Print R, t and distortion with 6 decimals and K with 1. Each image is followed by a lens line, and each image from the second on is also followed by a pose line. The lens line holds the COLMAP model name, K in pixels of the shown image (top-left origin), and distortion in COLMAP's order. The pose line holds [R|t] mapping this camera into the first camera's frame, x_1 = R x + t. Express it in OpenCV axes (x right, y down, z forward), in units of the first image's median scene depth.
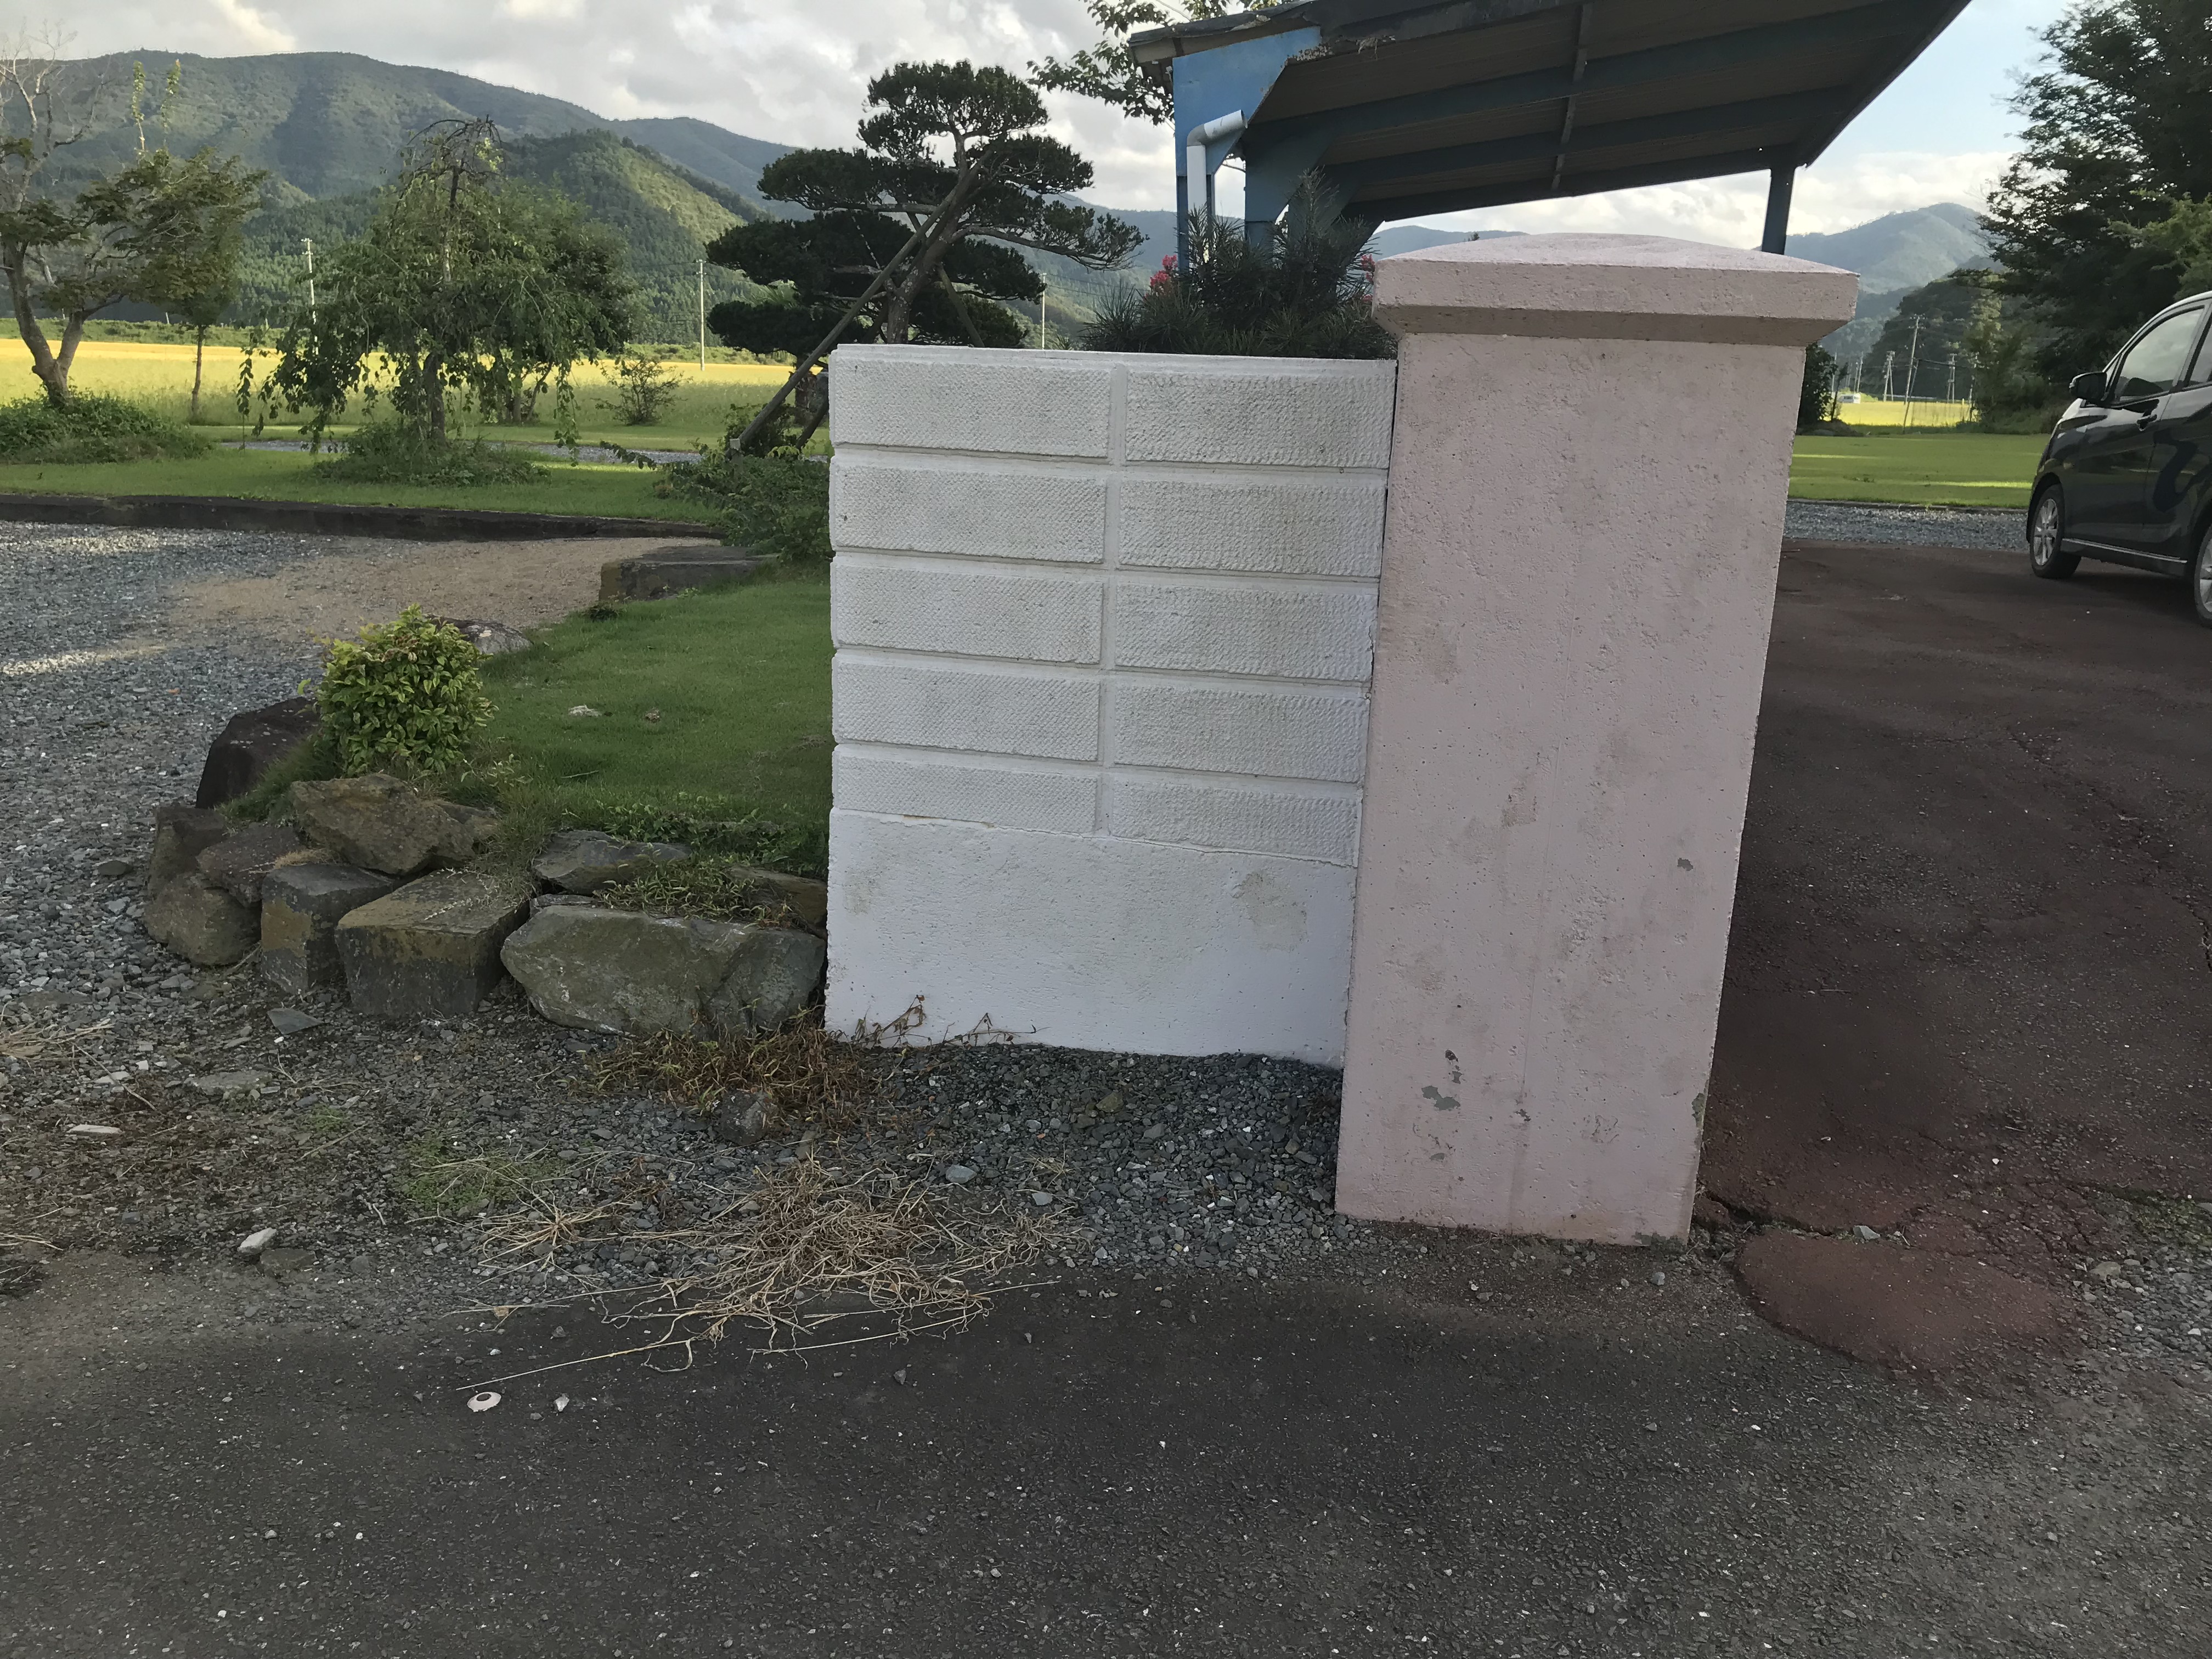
lens RADIAL K [[1786.5, 0, 1106.0], [0, 1786.5, 829.5], [0, 0, 1]] dist [0.067949, -0.075033]
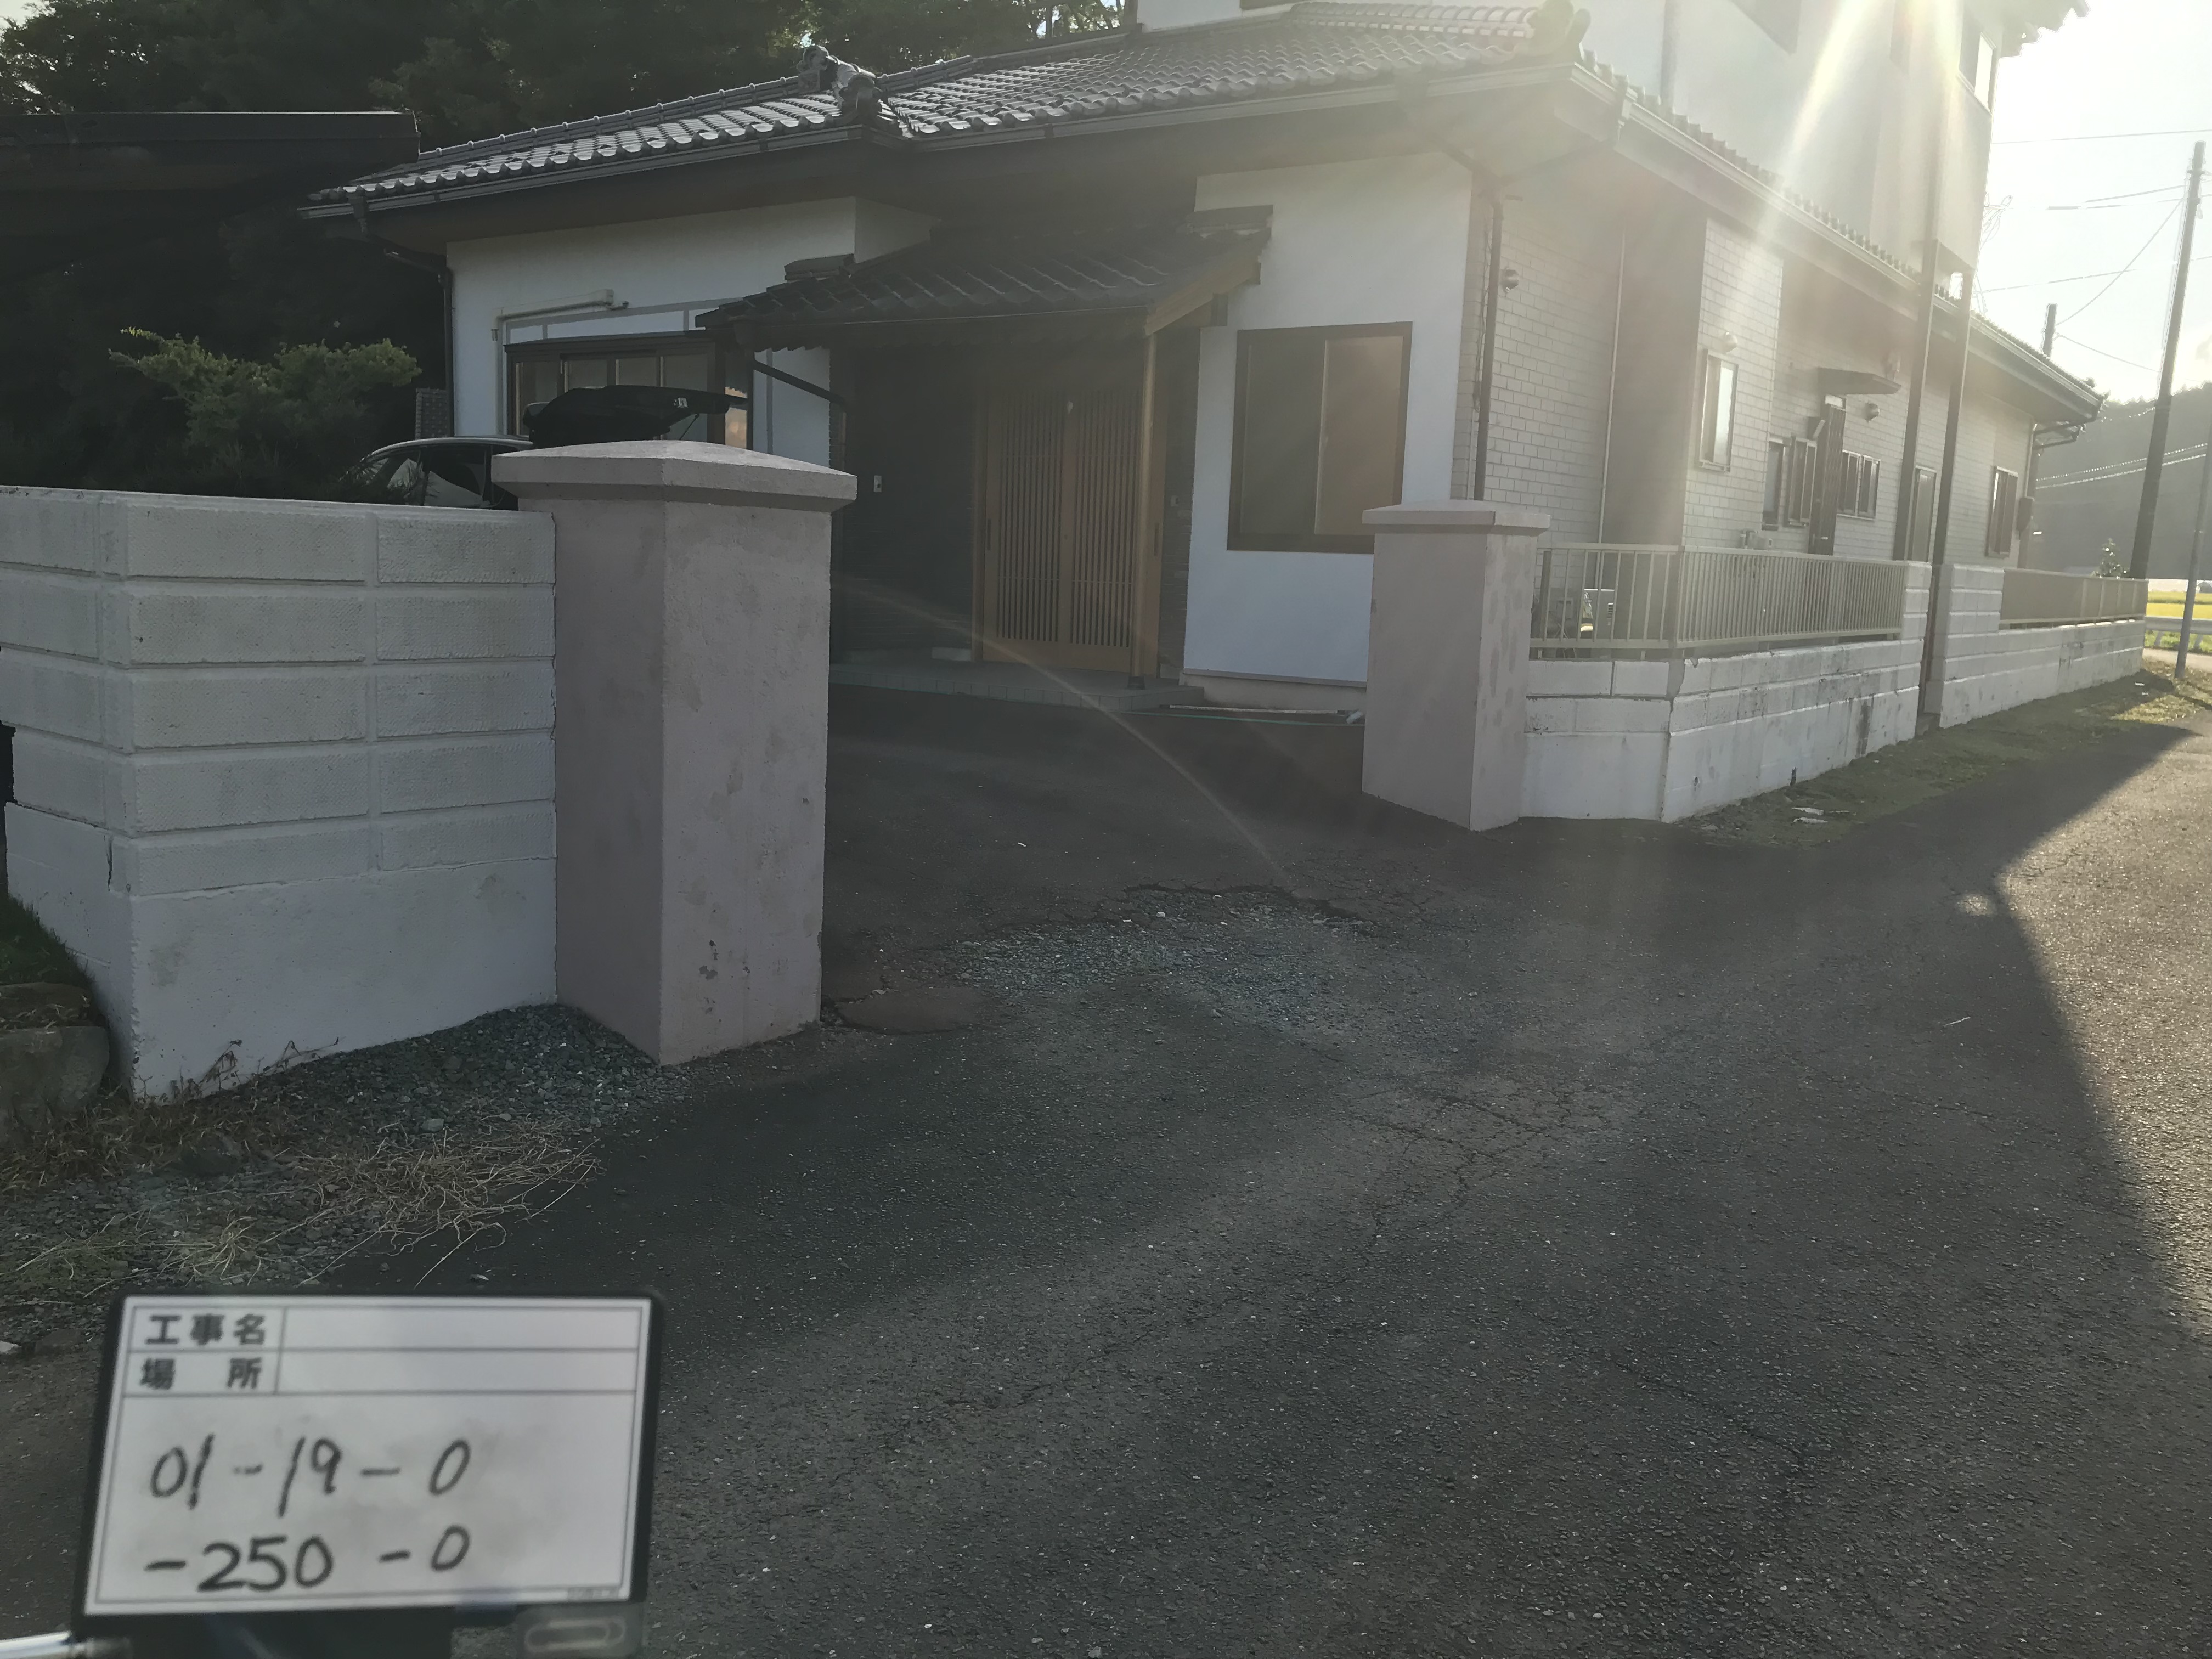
lens RADIAL K [[1822.2, 0, 1106.0], [0, 1822.2, 829.5], [0, 0, 1]] dist [-0.003907, 0.039823]
pose [[0.456197, -0.148077, 0.877472, -0.934939], [0.195747, 0.978604, 0.063375, -0.006826], [-0.868083, 0.142851, 0.475422, -0.083314]]
